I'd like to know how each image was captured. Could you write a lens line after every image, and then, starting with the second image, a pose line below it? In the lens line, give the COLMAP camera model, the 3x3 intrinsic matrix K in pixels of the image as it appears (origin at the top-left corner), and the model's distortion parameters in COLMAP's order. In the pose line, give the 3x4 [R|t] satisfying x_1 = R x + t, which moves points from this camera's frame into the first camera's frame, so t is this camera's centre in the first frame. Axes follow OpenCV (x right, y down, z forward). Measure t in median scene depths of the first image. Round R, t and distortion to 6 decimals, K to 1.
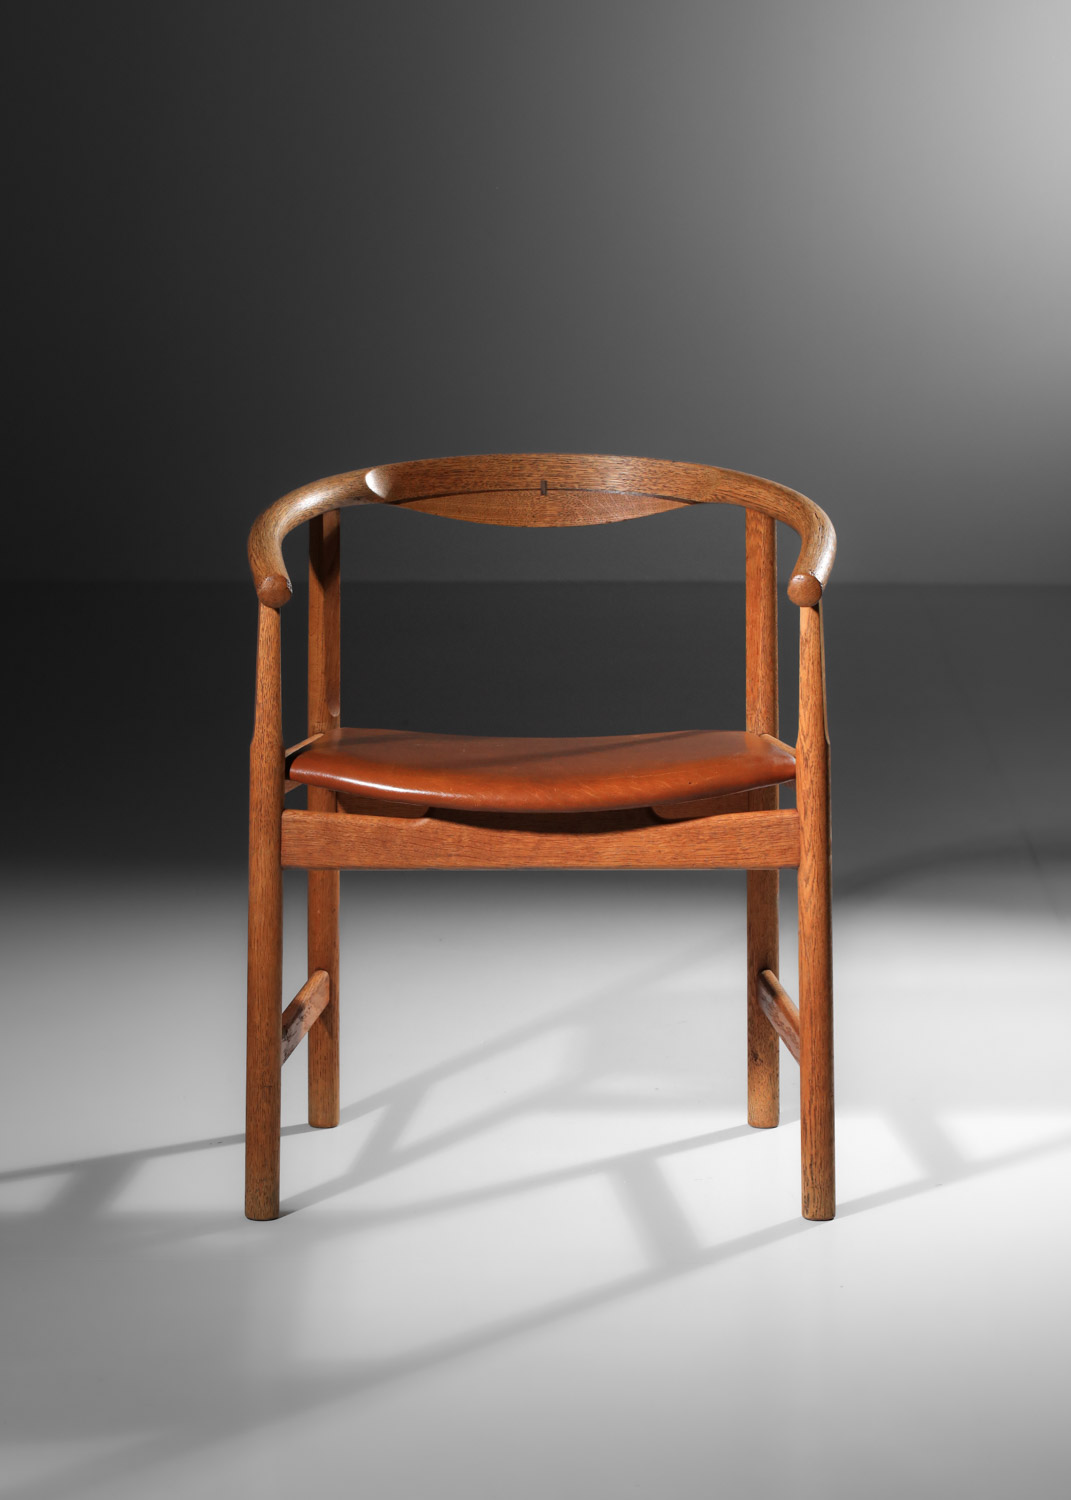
lens RADIAL K [[4785.9, 0, 533.7], [0, 4785.9, 749.2], [0, 0, 1]] dist [-0.346588, 0.000000]
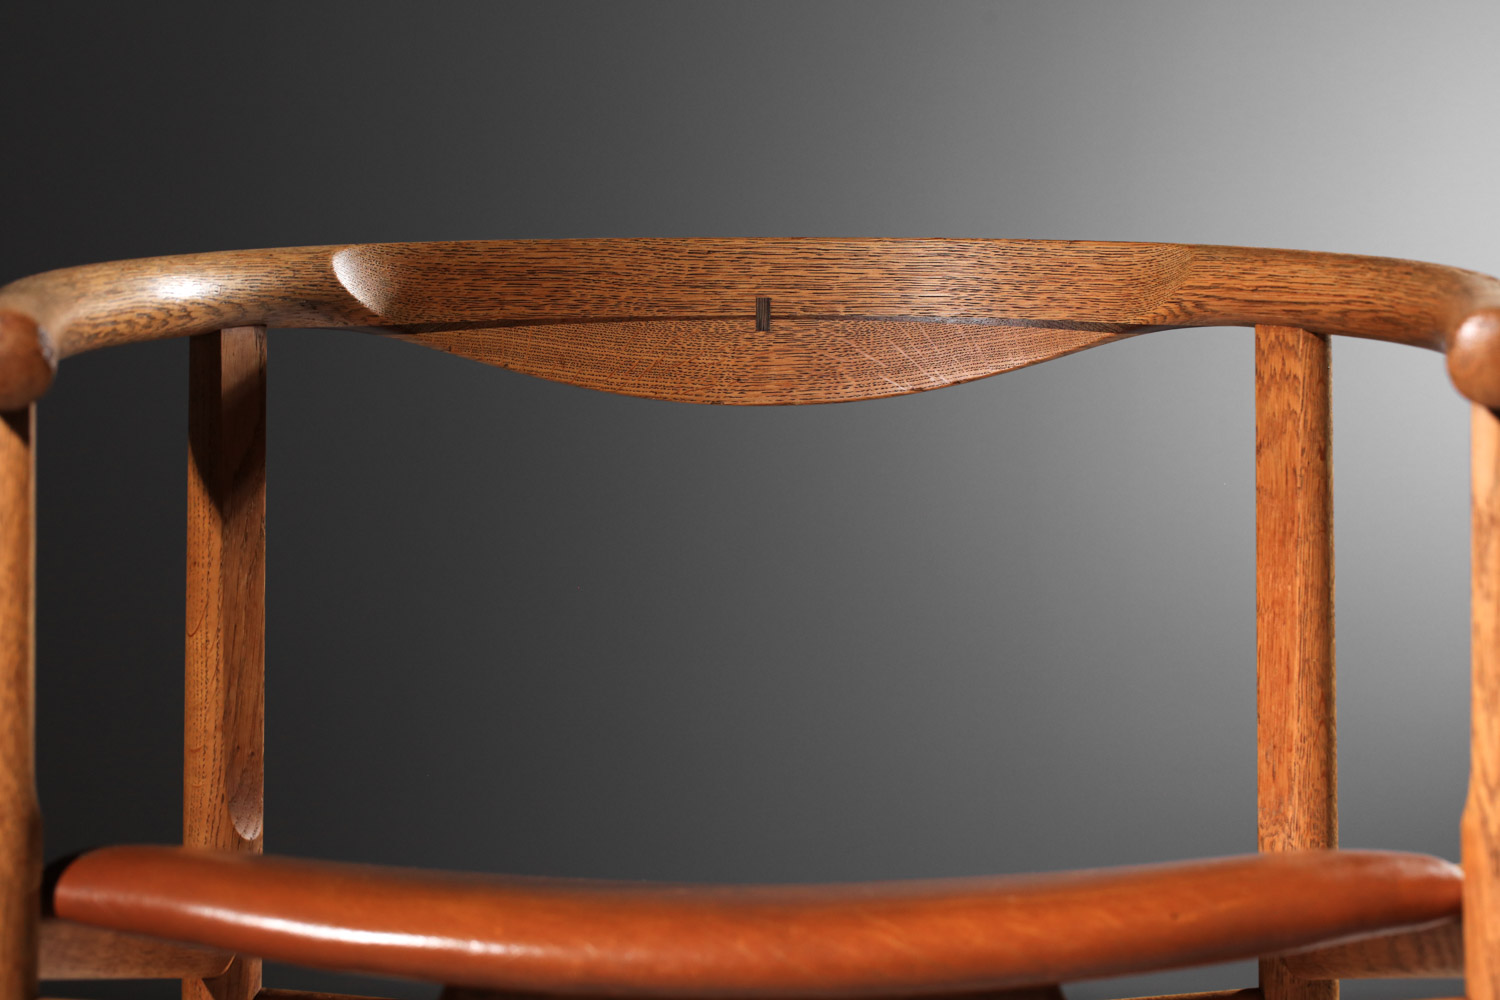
lens RADIAL K [[4342.7, 0, 762.4], [0, 4342.7, 505.2], [0, 0, 1]] dist [-0.122563, 0.000000]
pose [[0.999999, 0.001005, 0.000761, 0.001789], [-0.000840, 0.981361, -0.192171, 0.036297], [-0.000940, 0.192170, 0.981361, 0.637572]]
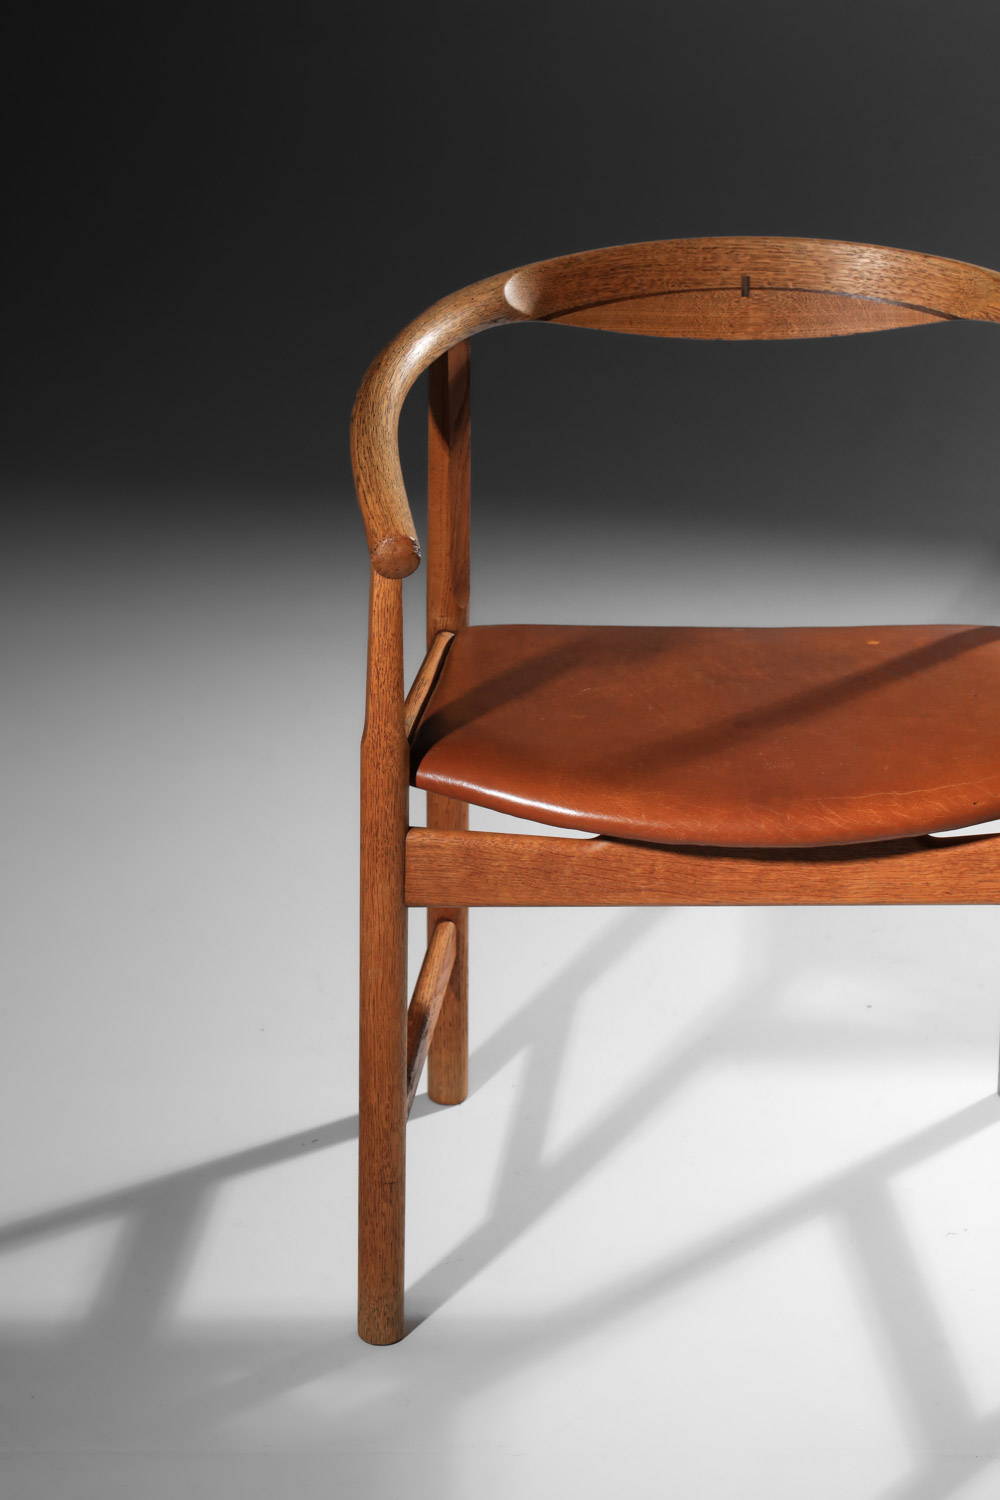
lens RADIAL K [[4342.7, 0, 502.0], [0, 4342.7, 746.1], [0, 0, 1]] dist [-0.122563, 0.000000]
pose [[0.999992, -0.003953, -0.000917, -0.035387], [0.004058, 0.971014, 0.238988, -0.147477], [-0.000055, -0.238990, 0.971022, 0.345654]]
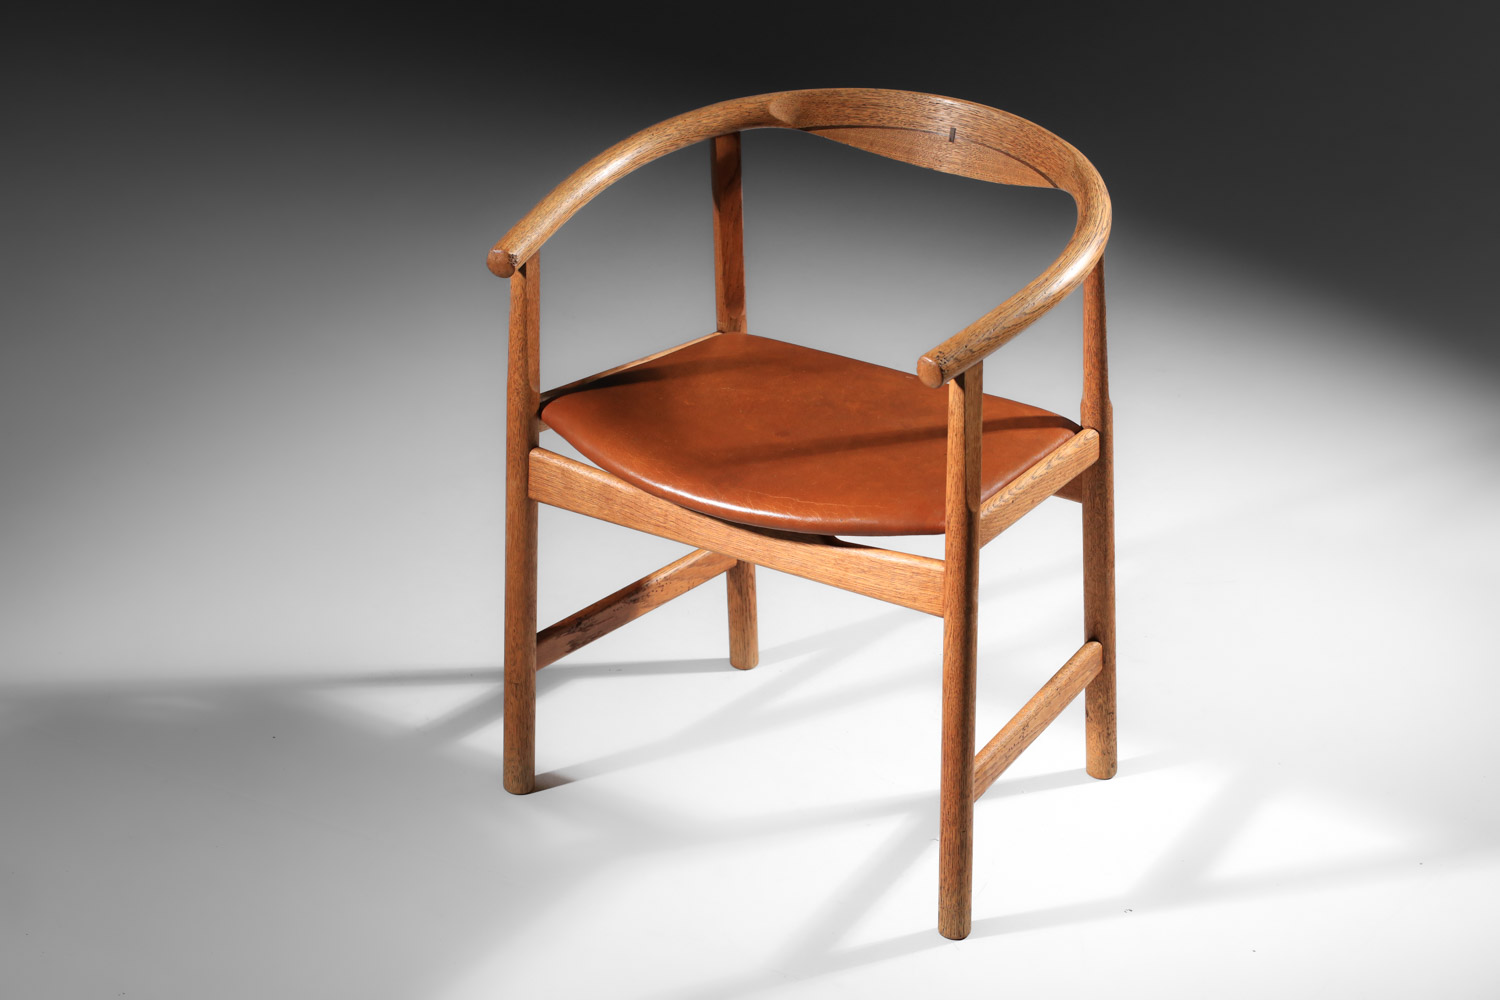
lens RADIAL K [[4342.7, 0, 746.6], [0, 4342.7, 499.7], [0, 0, 1]] dist [-0.122563, 0.000000]
pose [[0.834985, 0.232897, -0.498558, 0.446709], [-0.088280, 0.950978, 0.296390, -0.252784], [0.543146, -0.203469, 0.814612, 0.220921]]
